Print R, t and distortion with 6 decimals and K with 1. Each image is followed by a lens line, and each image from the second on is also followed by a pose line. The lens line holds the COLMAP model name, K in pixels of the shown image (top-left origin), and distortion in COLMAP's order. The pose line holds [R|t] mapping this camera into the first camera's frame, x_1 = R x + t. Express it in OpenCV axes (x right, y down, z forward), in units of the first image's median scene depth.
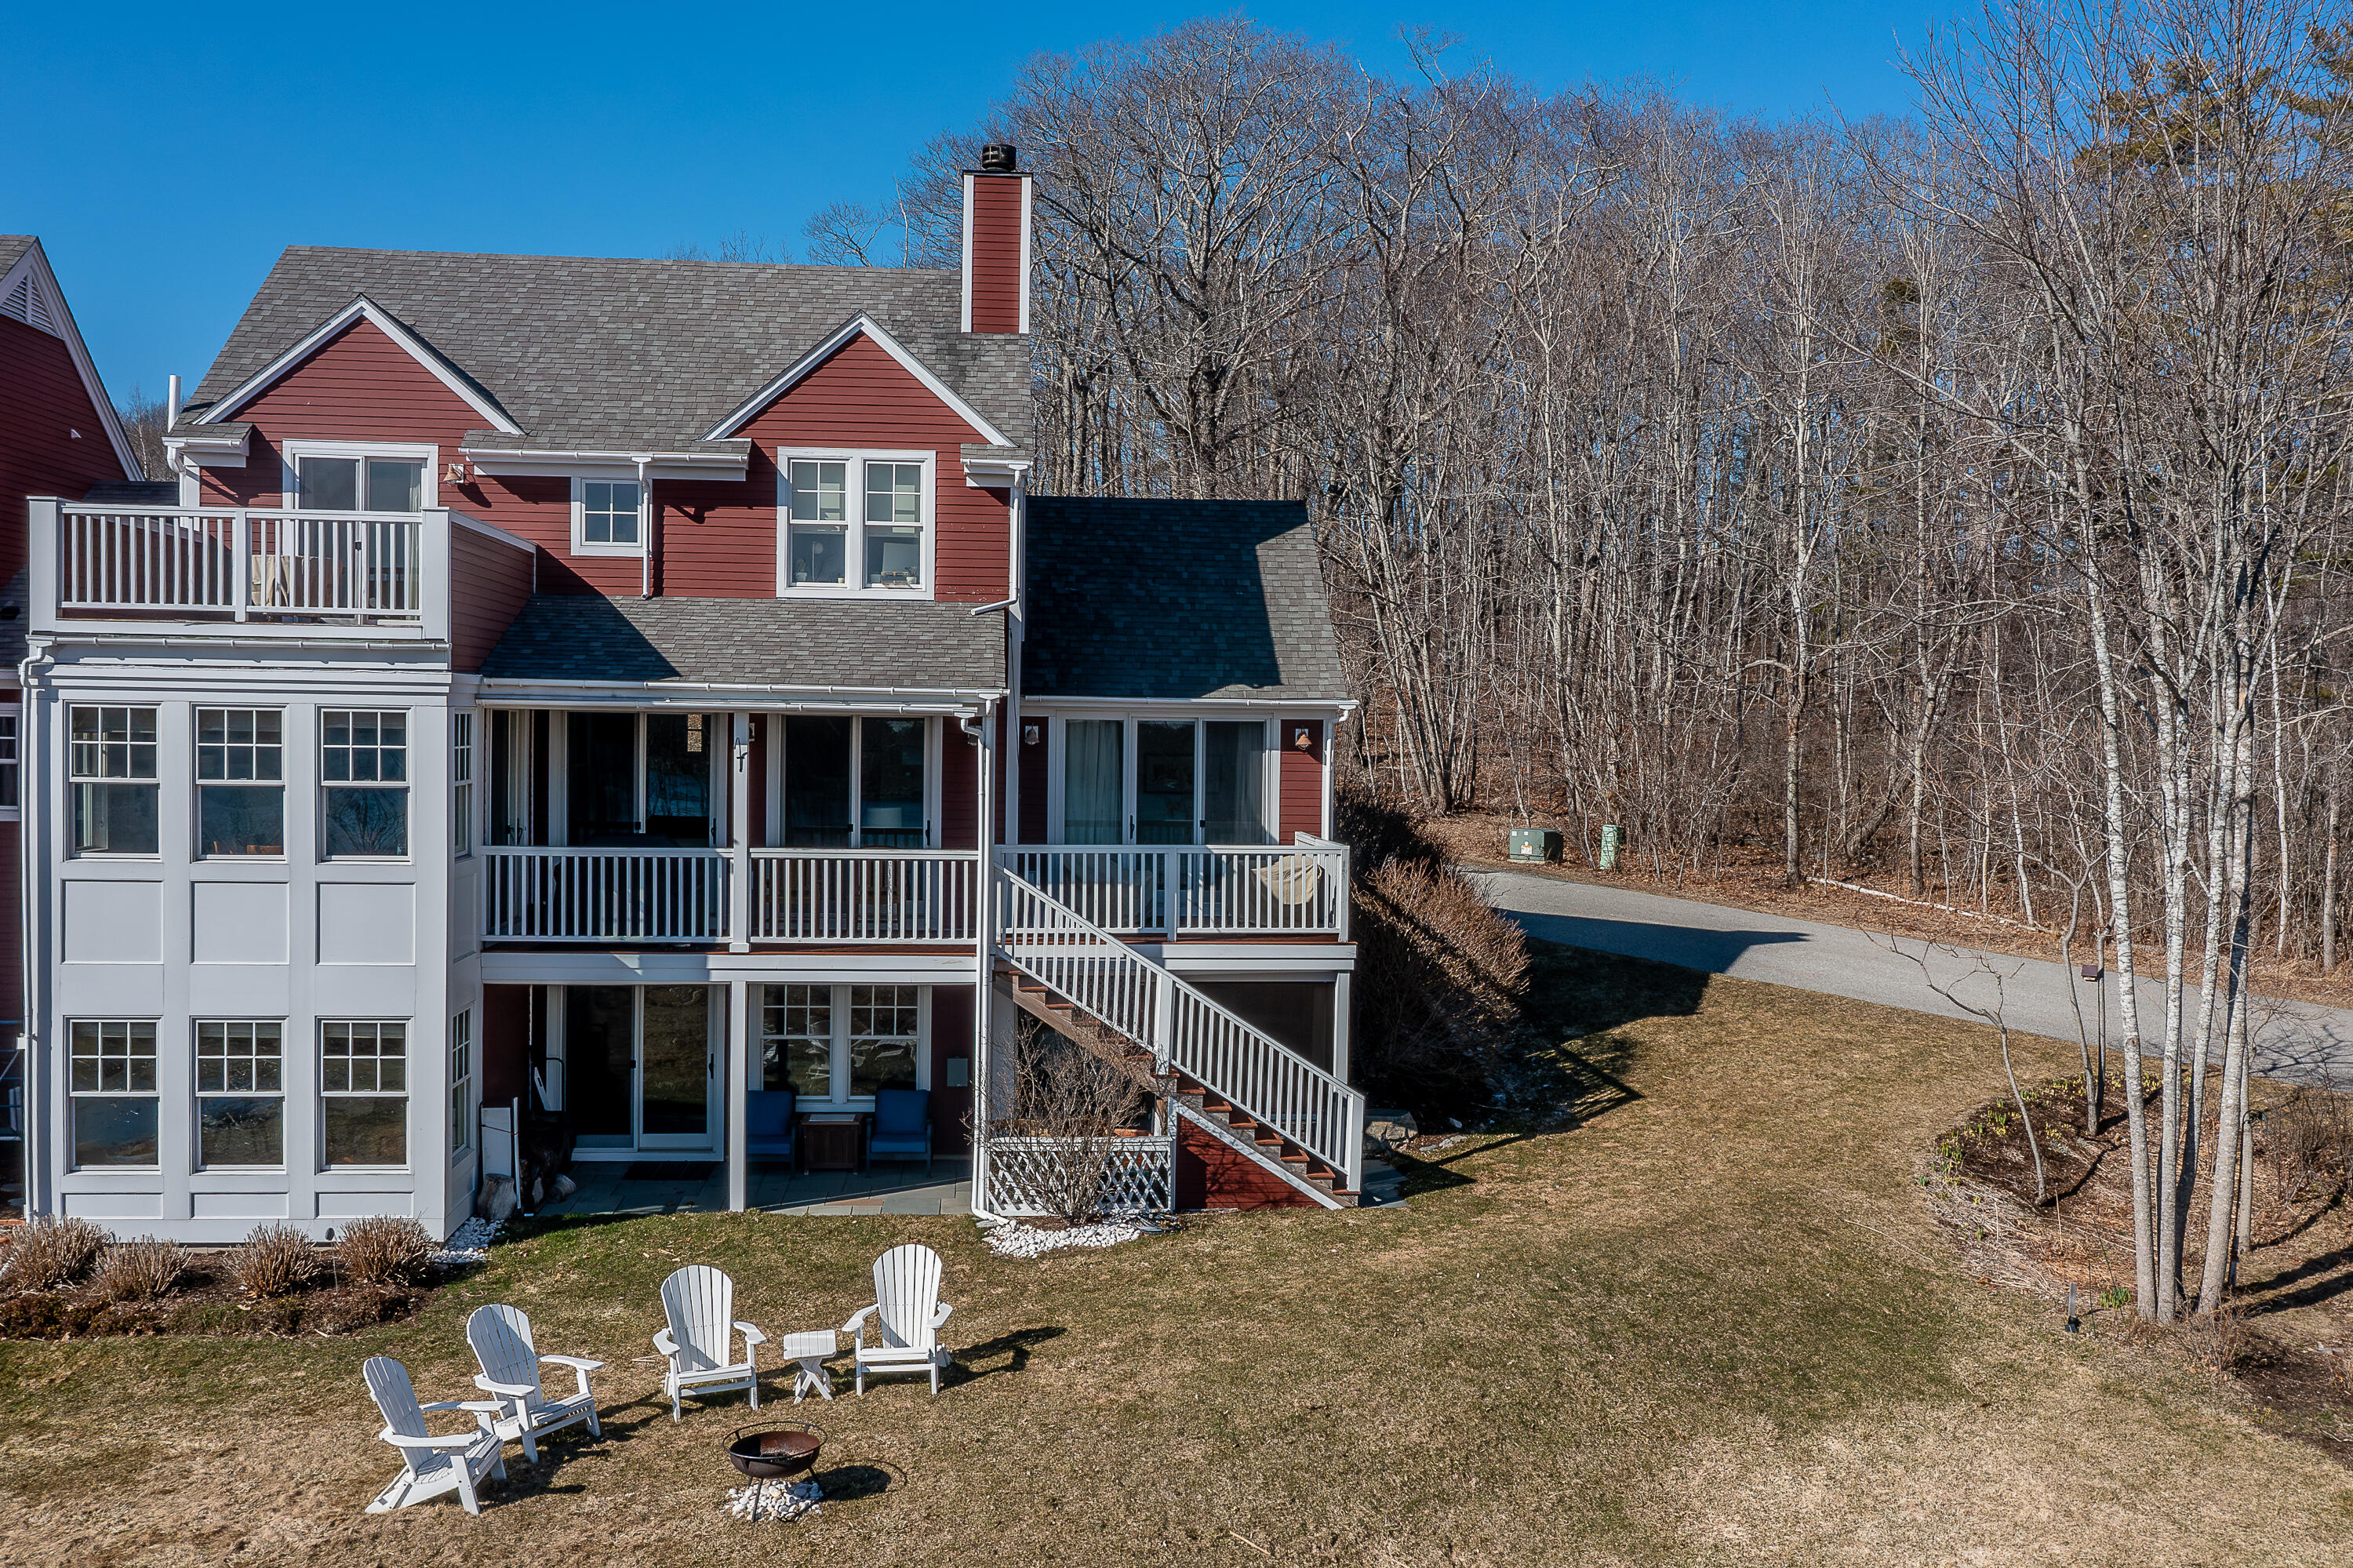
lens RADIAL K [[2104.6, 0, 1183.7], [0, 2104.6, 776.4], [0, 0, 1]] dist [-0.003057, -0.005321]
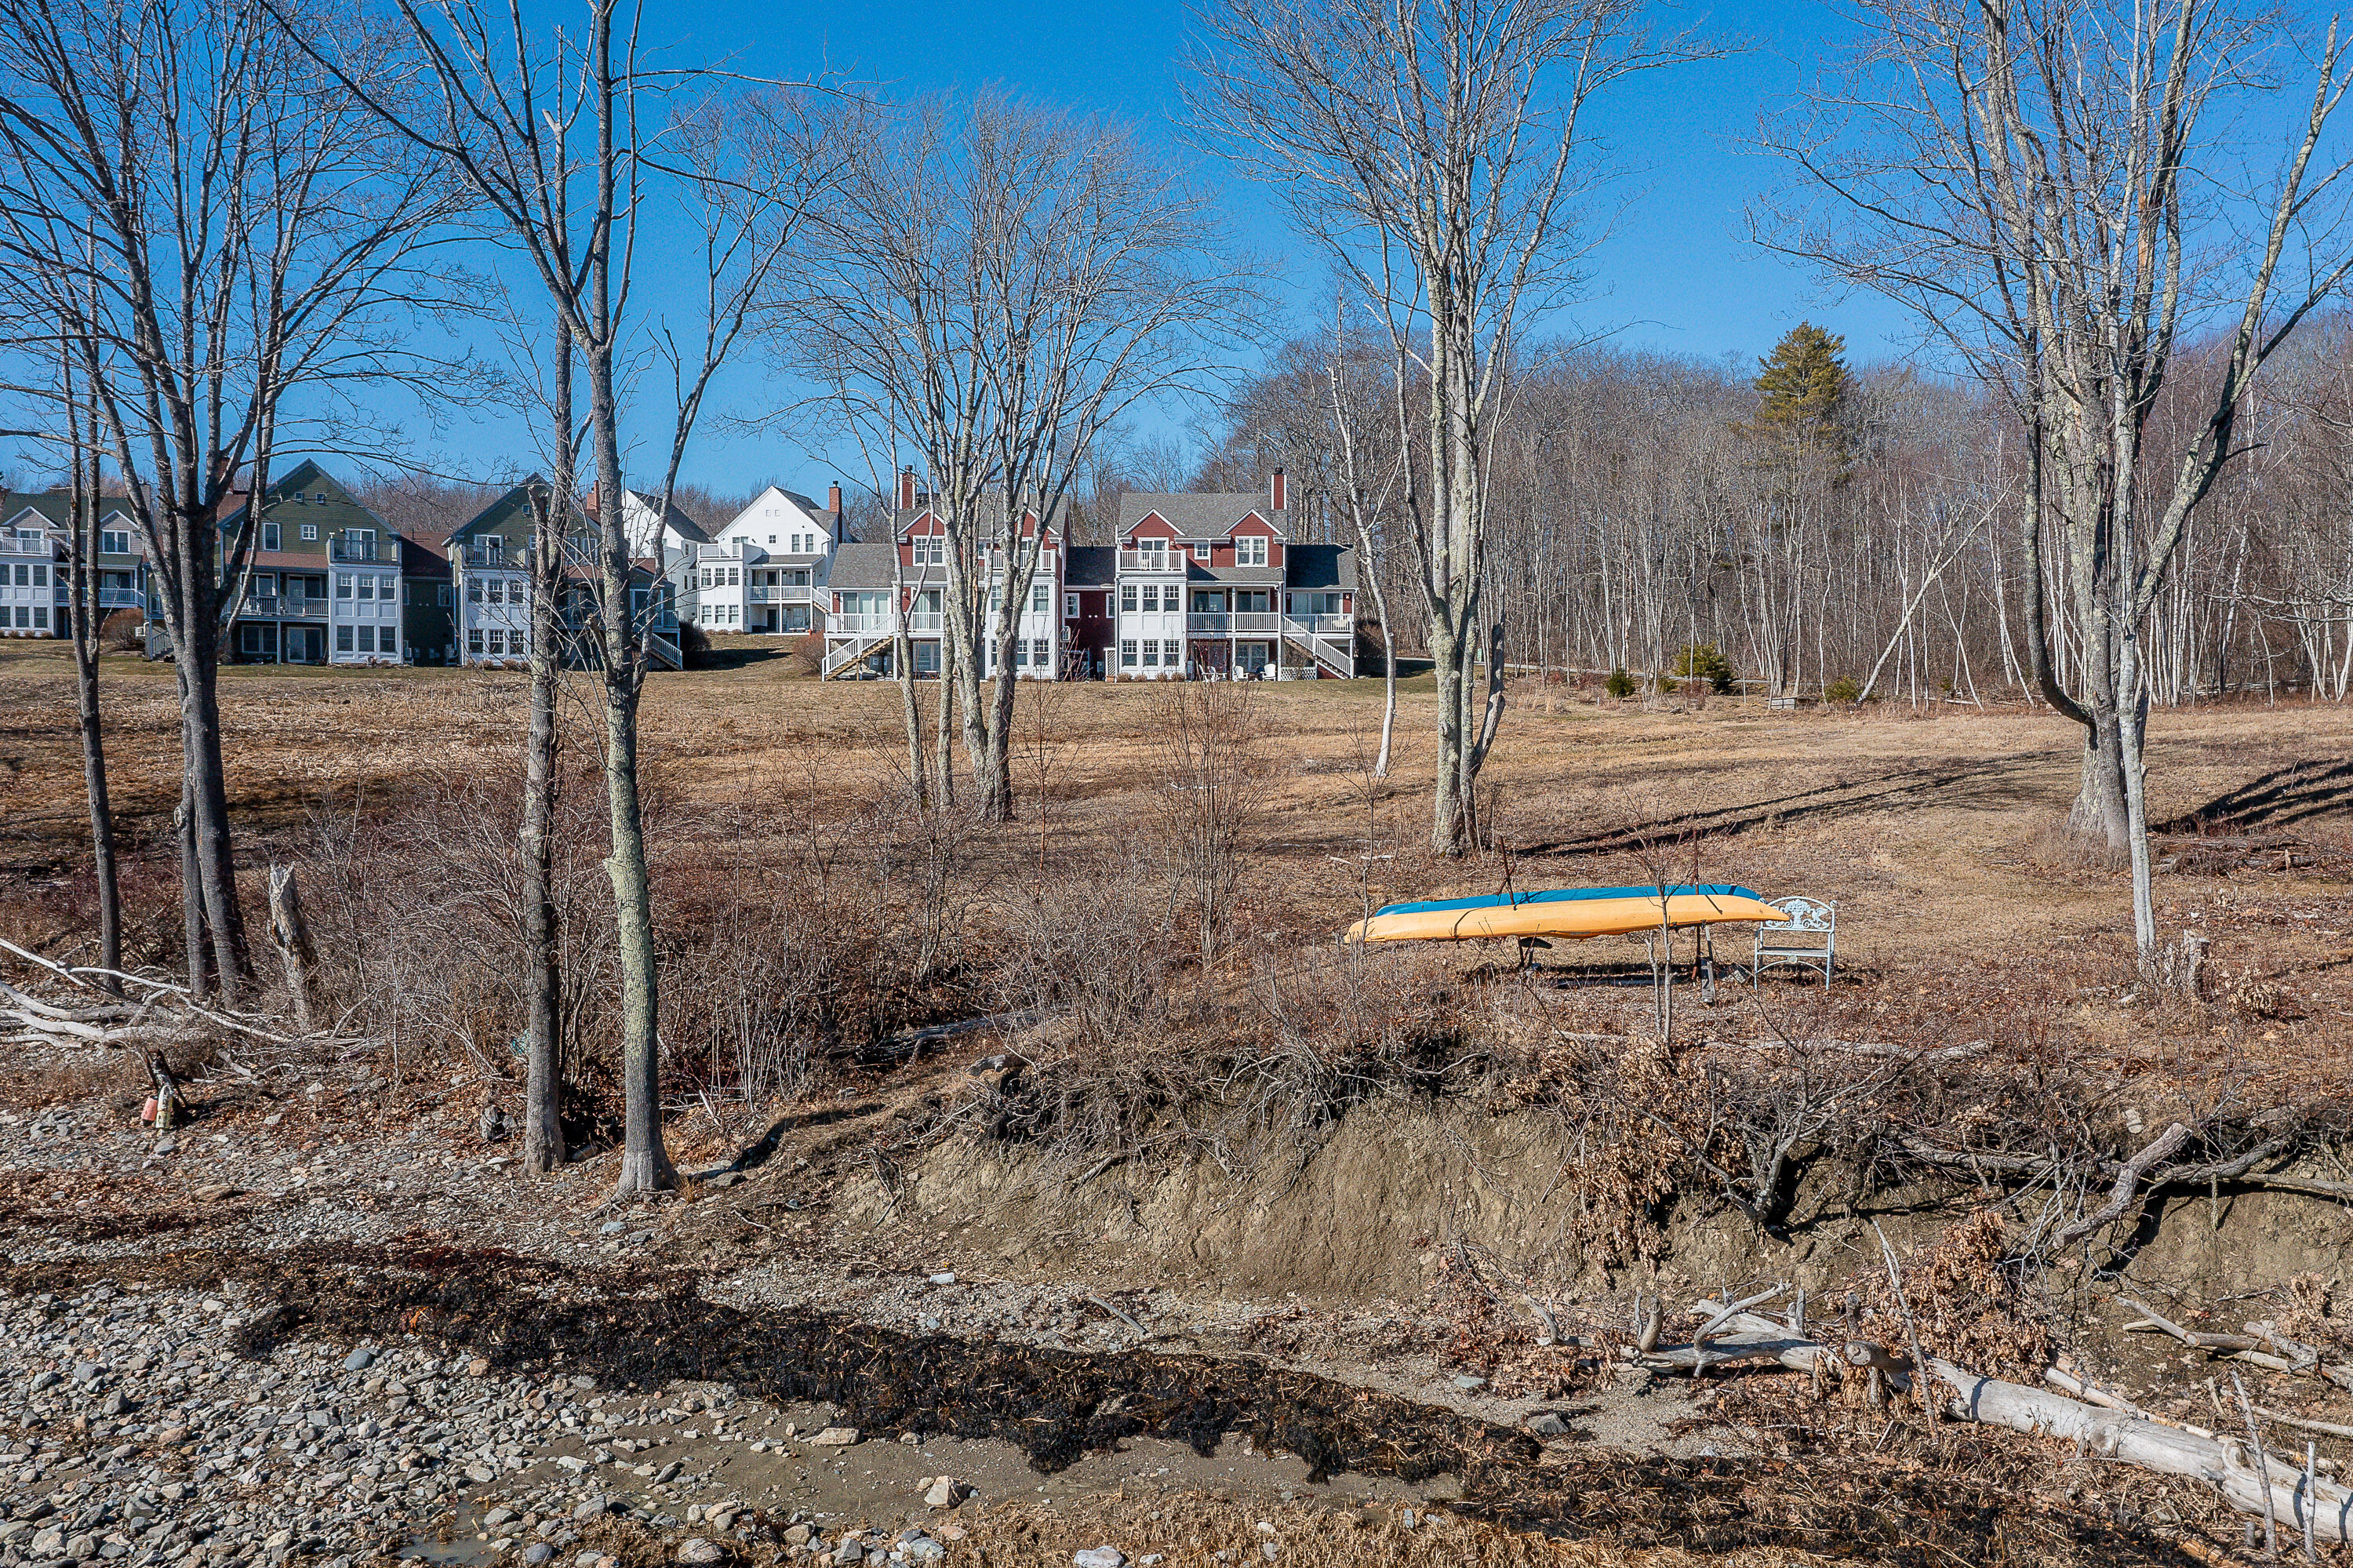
lens RADIAL K [[2048.1, 0, 1260.2], [0, 2048.1, 727.4], [0, 0, 1]] dist [0.004141, 0.003351]
pose [[0.996651, -0.018171, -0.079727, 0.255813], [0.014985, 0.999072, -0.040381, 0.520462], [0.080387, 0.039051, 0.995998, -4.031481]]
